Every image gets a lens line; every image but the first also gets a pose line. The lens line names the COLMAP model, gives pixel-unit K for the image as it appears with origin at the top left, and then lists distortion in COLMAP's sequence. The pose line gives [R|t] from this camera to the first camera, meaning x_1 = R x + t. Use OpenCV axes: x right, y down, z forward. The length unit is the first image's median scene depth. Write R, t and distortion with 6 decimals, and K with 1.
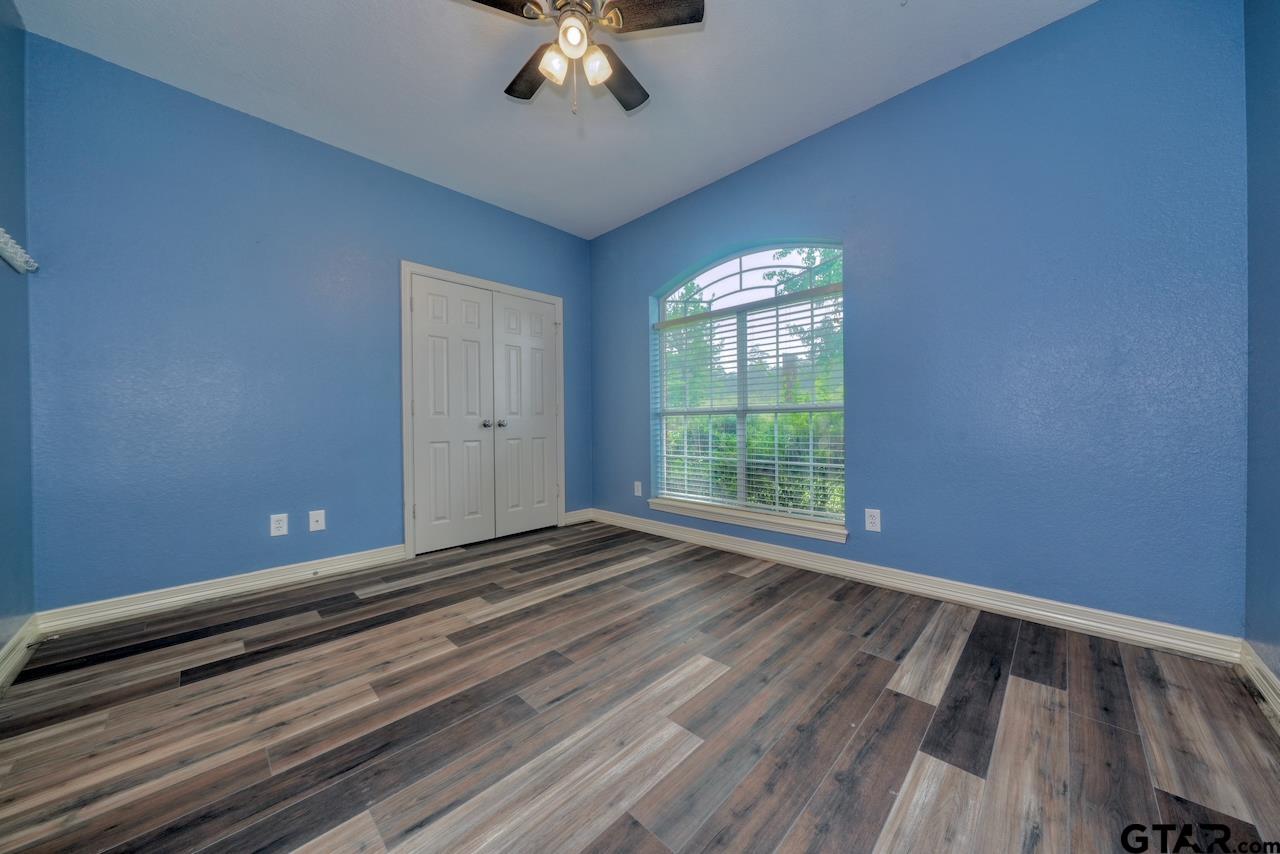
lens RADIAL K [[431.9, 0, 645.1], [0, 431.9, 429.9], [0, 0, 1]] dist [-0.005360, 0.001142]
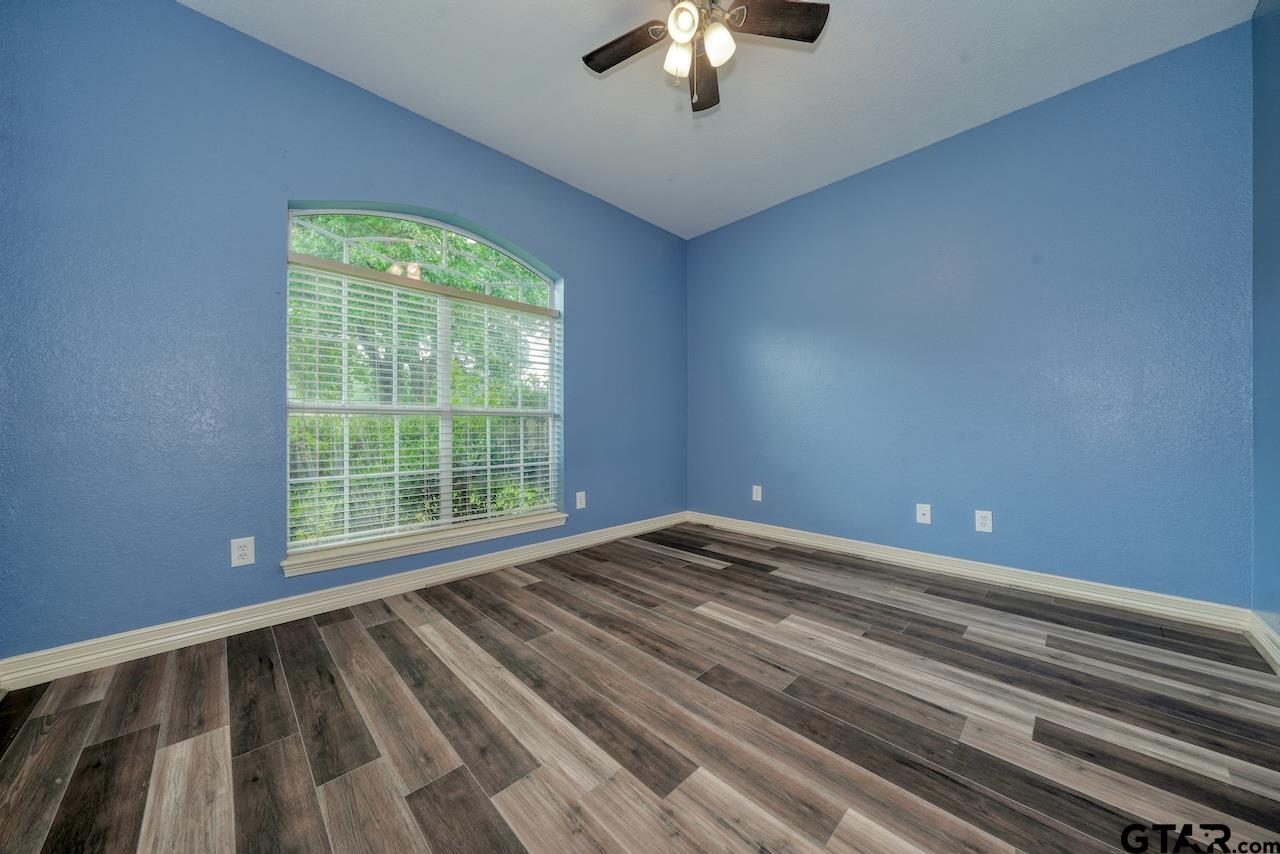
lens RADIAL K [[431.9, 0, 640.6], [0, 431.9, 425.3], [0, 0, 1]] dist [-0.005360, 0.001142]
pose [[0.031265, 0.012115, 0.999438, -0.921628], [0.016930, 0.999777, -0.012649, 0.000319], [-0.999368, 0.017316, 0.031053, 0.898454]]
